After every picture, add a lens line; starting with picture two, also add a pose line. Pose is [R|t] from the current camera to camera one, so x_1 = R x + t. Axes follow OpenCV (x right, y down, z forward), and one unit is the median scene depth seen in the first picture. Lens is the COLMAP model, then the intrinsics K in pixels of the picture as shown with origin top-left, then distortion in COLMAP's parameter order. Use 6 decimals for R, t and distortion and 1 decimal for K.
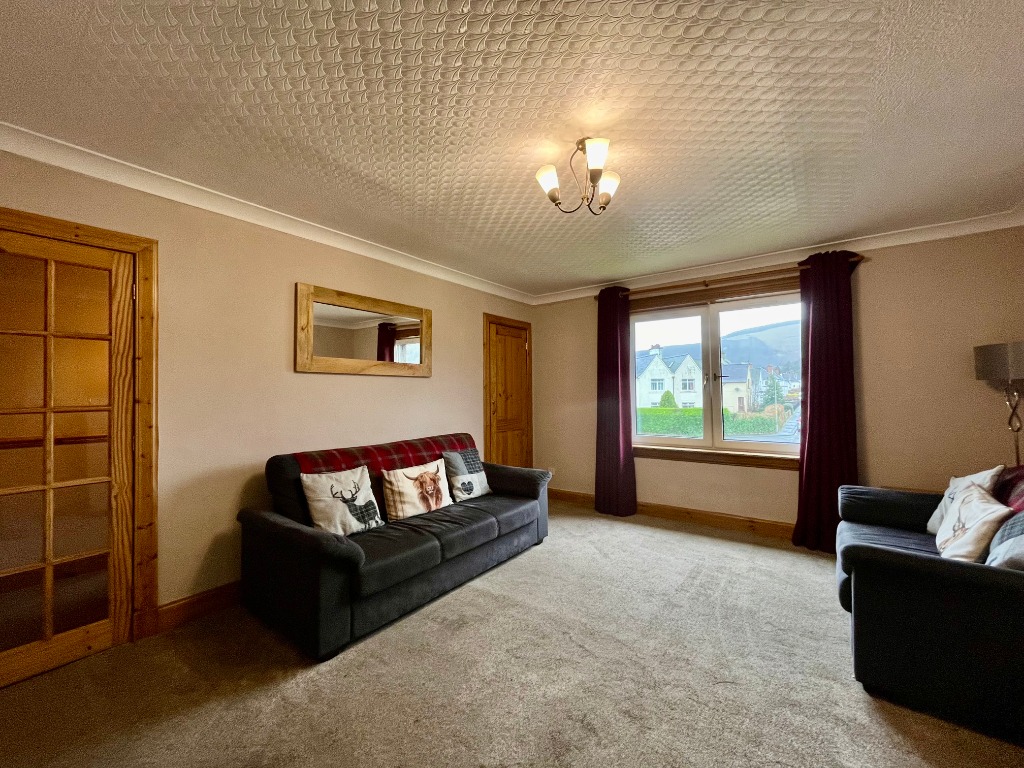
lens RADIAL K [[416.7, 0, 506.6], [0, 416.7, 383.7], [0, 0, 1]] dist [-0.006858, 0.000452]
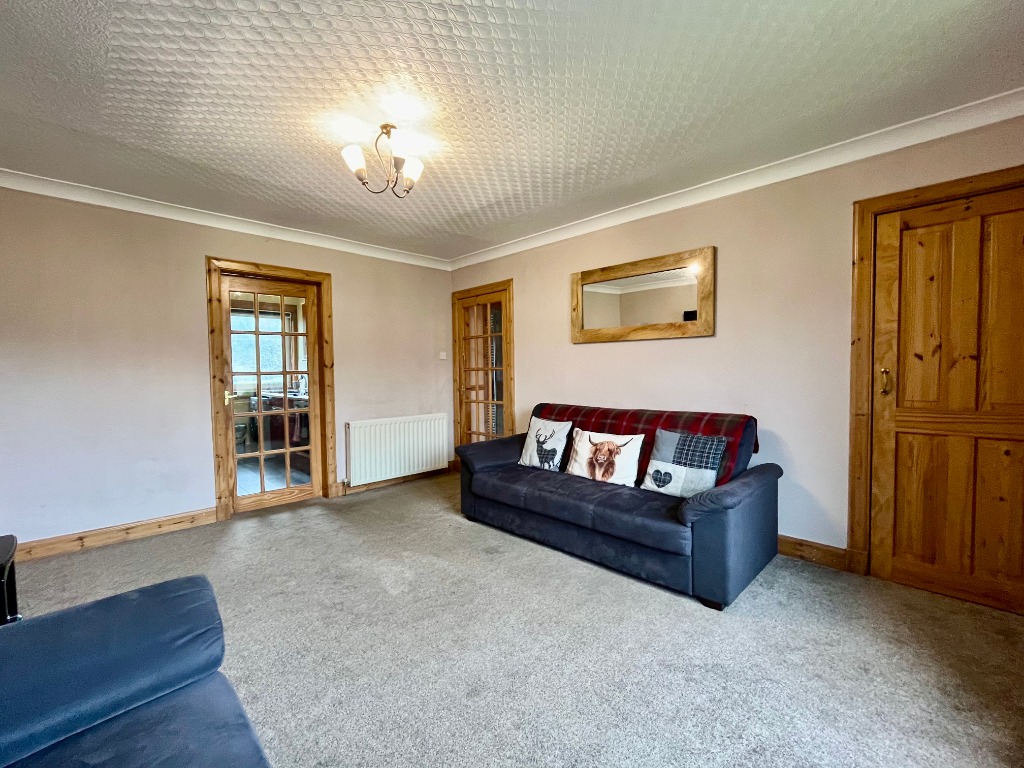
lens RADIAL K [[443.6, 0, 512.9], [0, 443.6, 384.5], [0, 0, 1]] dist [-0.002224, 0.000052]
pose [[-0.136580, 0.044738, -0.989618, 0.792903], [0.033951, 0.998604, 0.040458, 0.032541], [0.990047, -0.028072, -0.137908, 0.883618]]
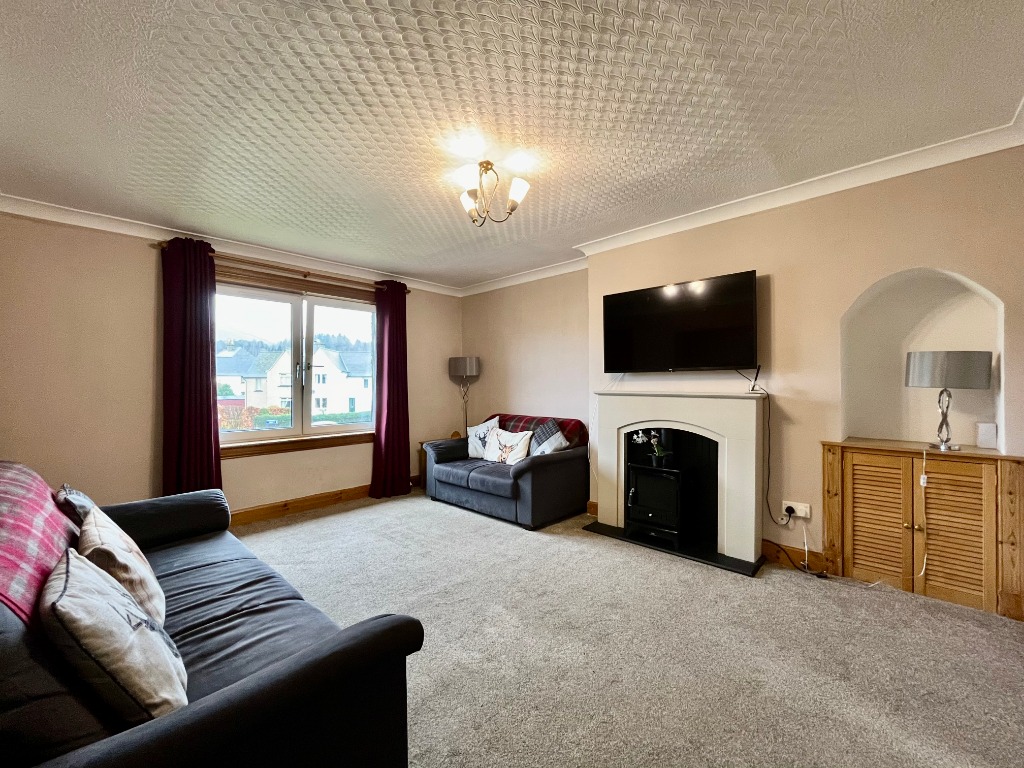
lens RADIAL K [[416.7, 0, 505.9], [0, 416.7, 385.4], [0, 0, 1]] dist [-0.006858, 0.000452]
pose [[0.114874, 0.006236, 0.993360, -0.591268], [-0.017293, 0.999841, -0.004276, 0.033914], [-0.993229, -0.016687, 0.114964, 0.484050]]
